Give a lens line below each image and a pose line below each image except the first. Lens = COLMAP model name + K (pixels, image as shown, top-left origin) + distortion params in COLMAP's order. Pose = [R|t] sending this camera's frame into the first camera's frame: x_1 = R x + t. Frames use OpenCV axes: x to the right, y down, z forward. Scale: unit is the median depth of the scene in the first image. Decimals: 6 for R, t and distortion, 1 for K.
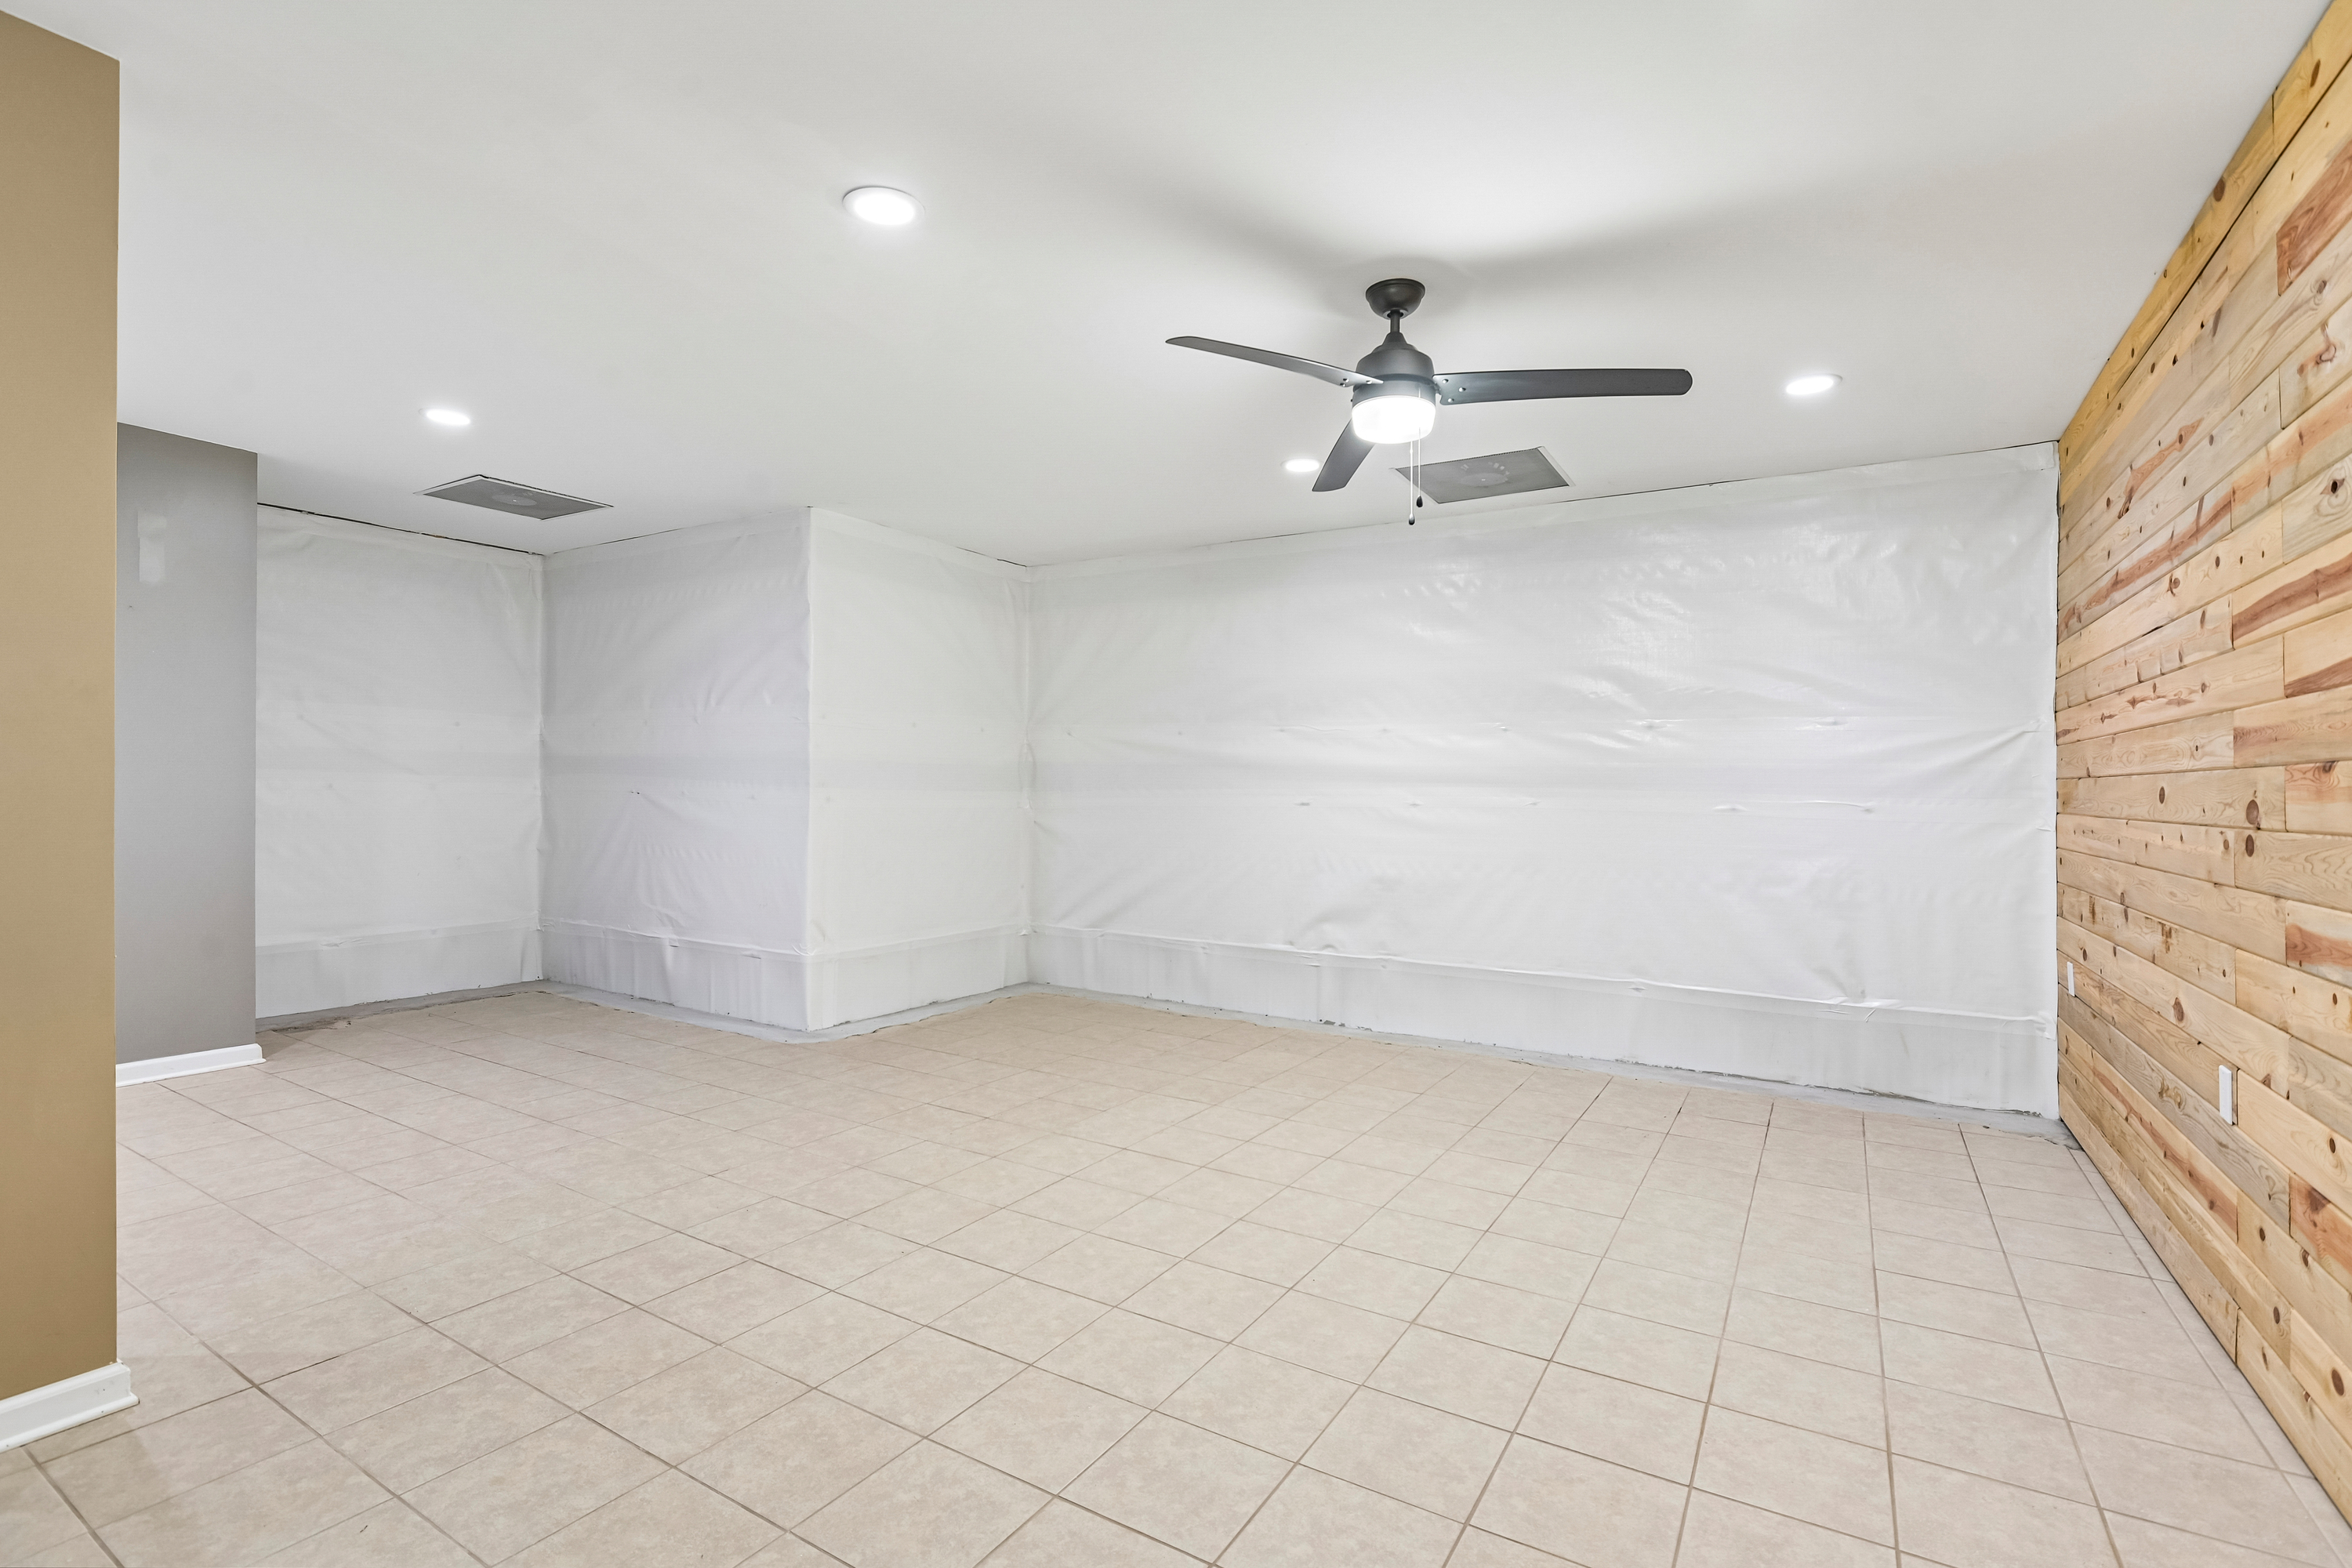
lens RADIAL K [[1083.7, 0, 1177.0], [0, 1083.7, 798.9], [0, 0, 1]] dist [-0.008124, -0.005601]
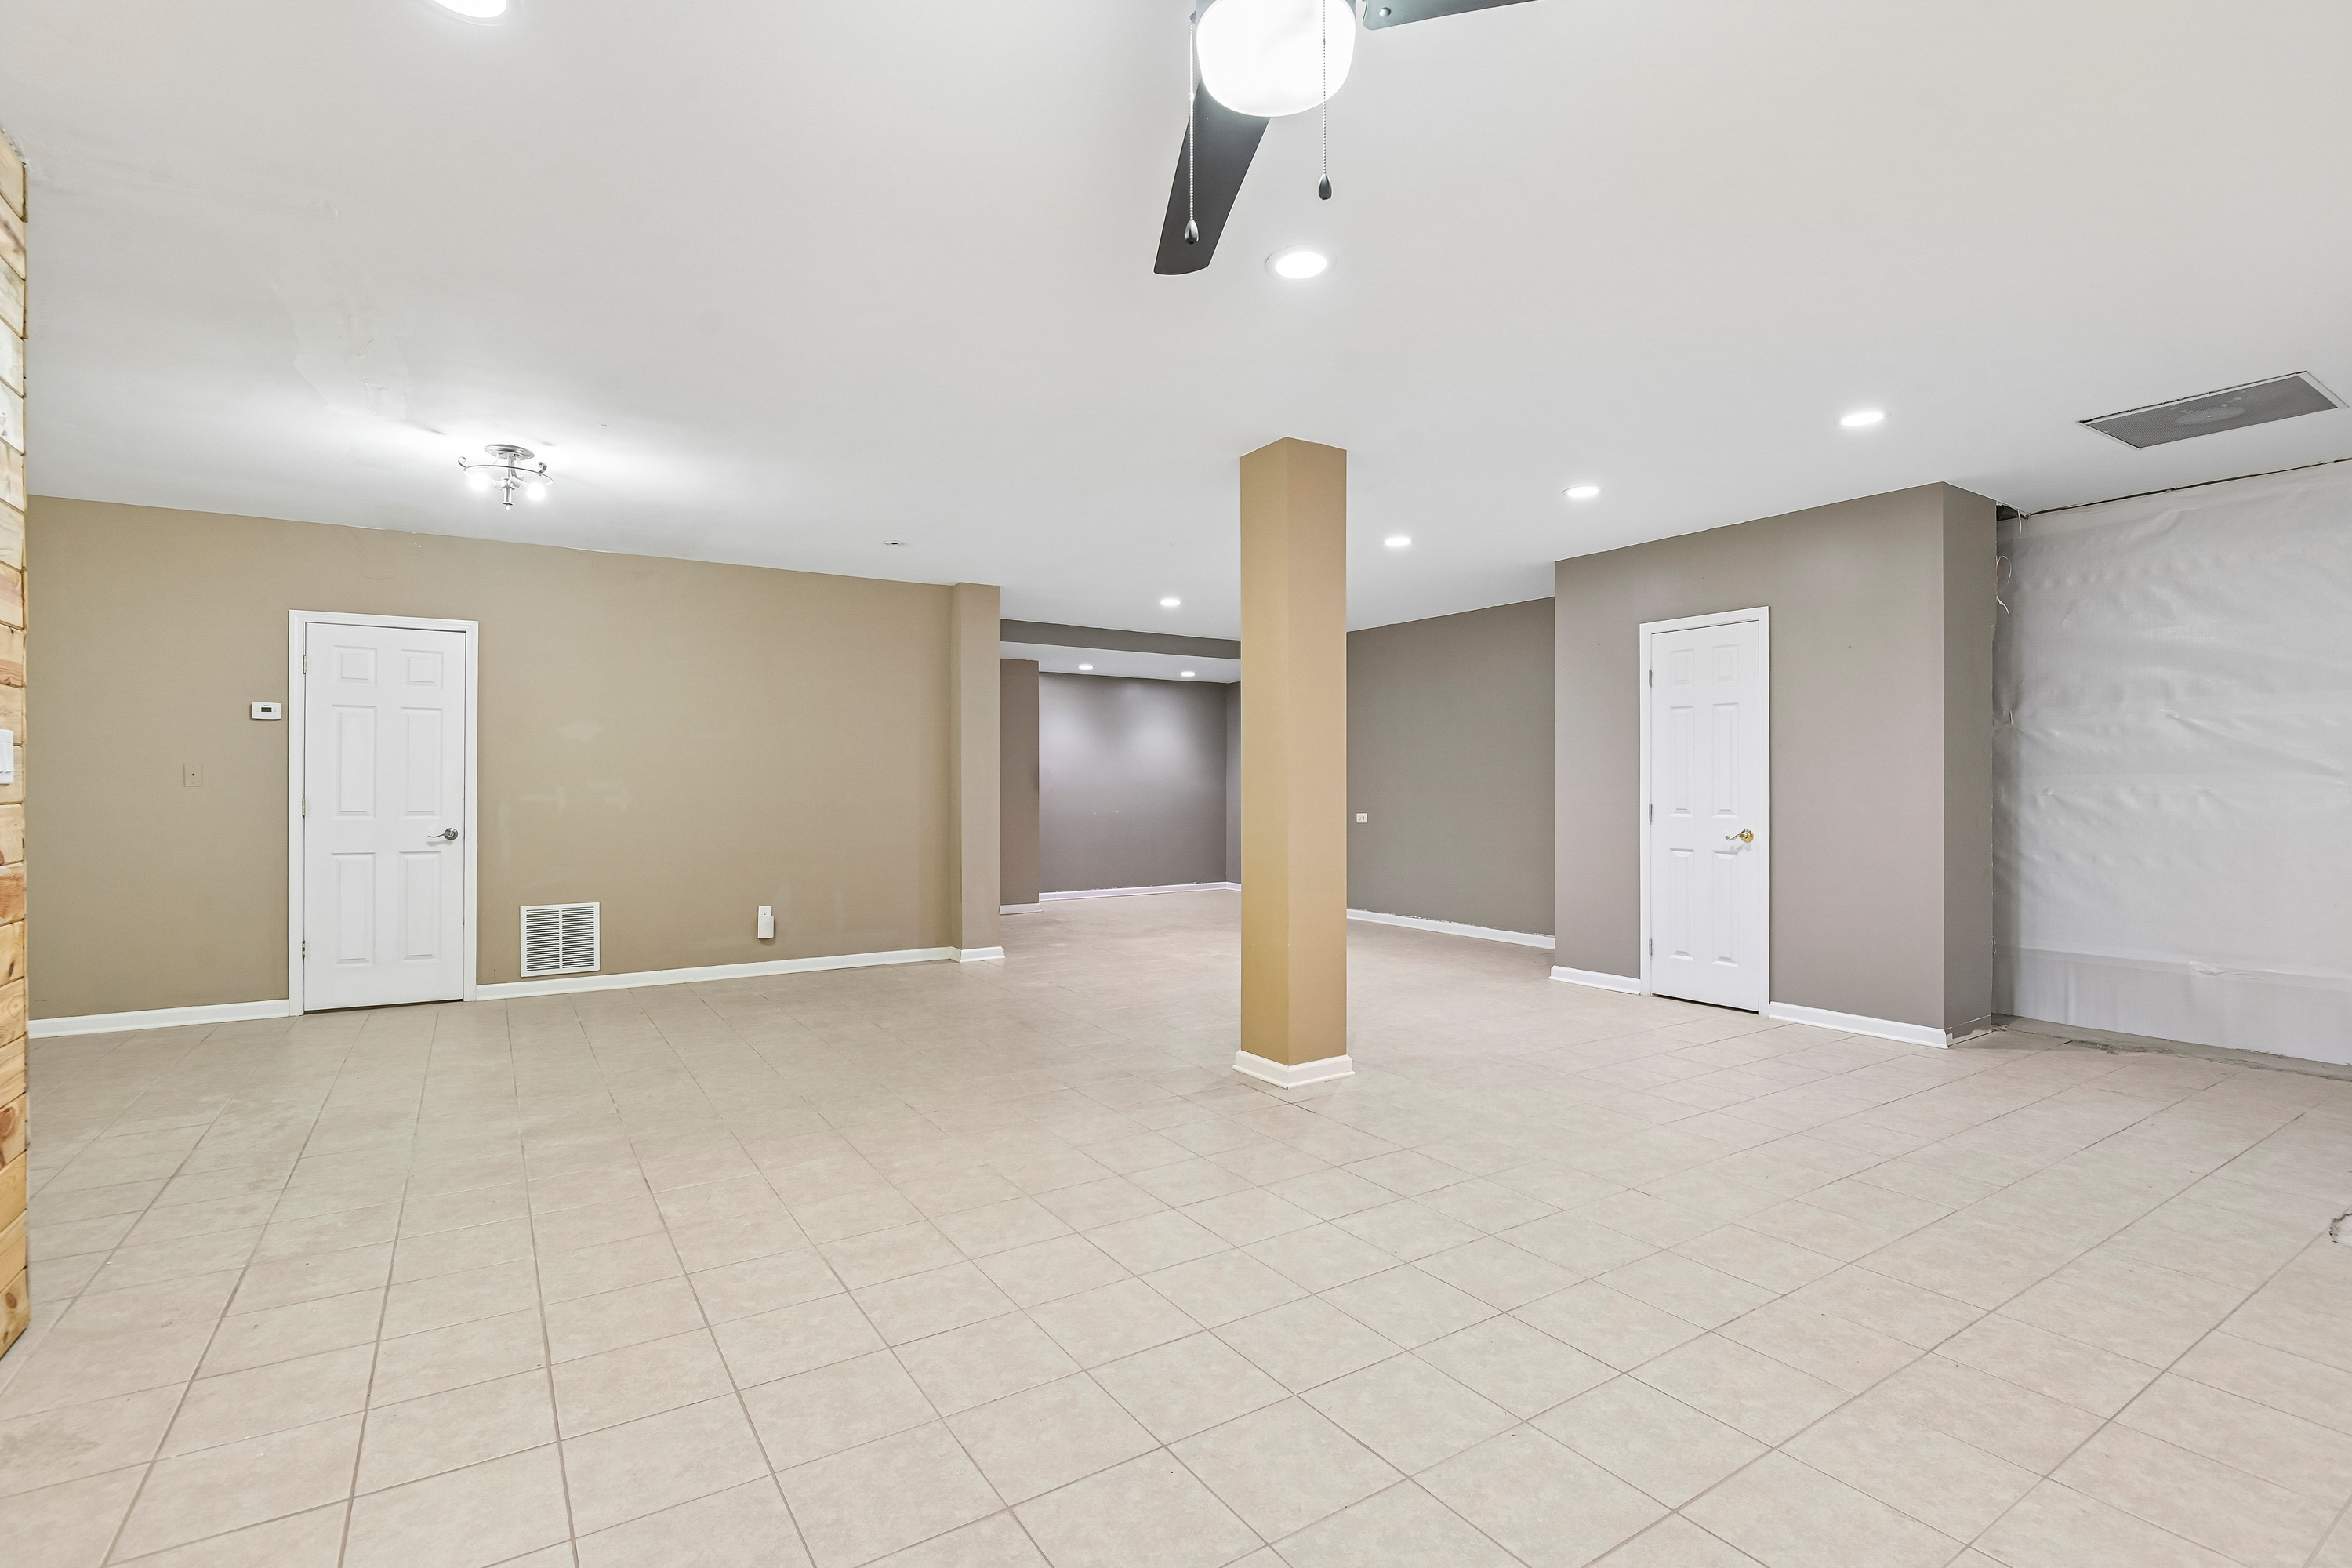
lens RADIAL K [[1094.7, 0, 1182.8], [0, 1094.7, 788.6], [0, 0, 1]] dist [-0.002035, -0.009646]
pose [[-0.431781, -0.011546, -0.901905, 0.619304], [-0.013092, 0.999893, -0.006533, 0.004571], [0.901884, 0.008987, -0.431886, 1.054331]]
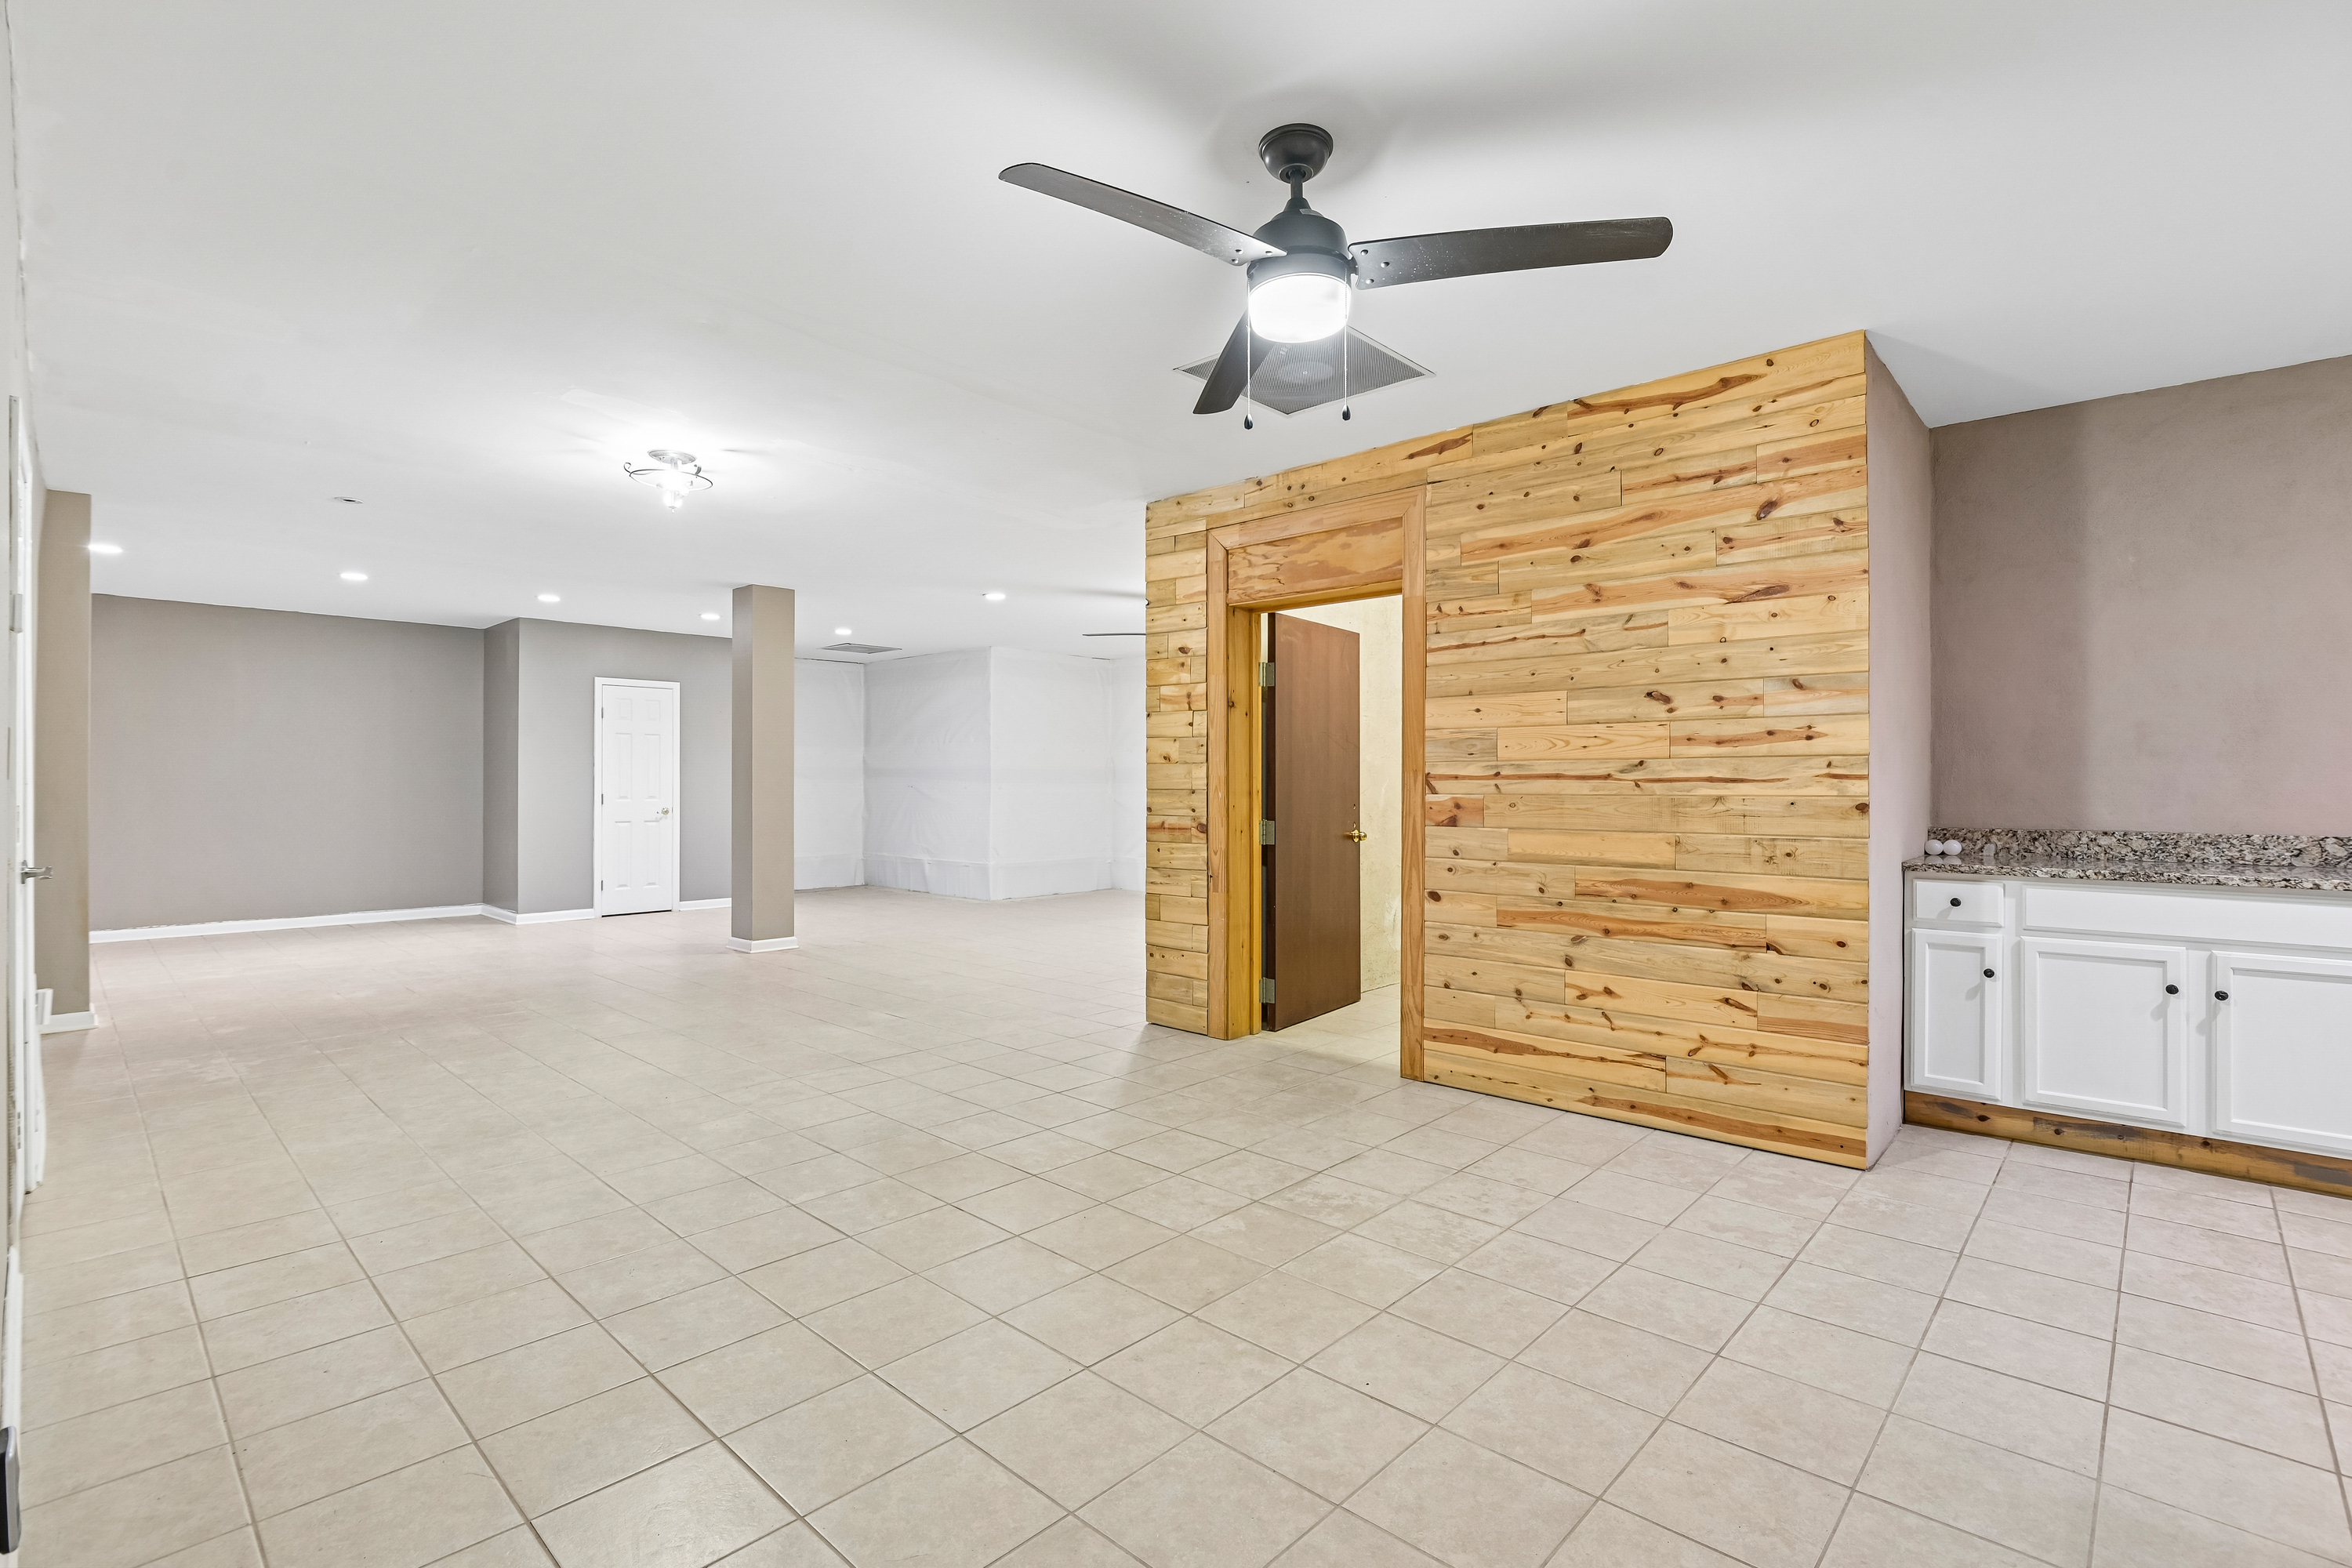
lens RADIAL K [[1072.3, 0, 1179.8], [0, 1072.3, 778.5], [0, 0, 1]] dist [-0.007481, -0.006262]
pose [[0.980228, -0.011794, -0.197521, 0.661841], [0.008905, 0.999840, -0.015506, 0.024966], [0.197672, 0.013441, 0.980176, -1.479040]]
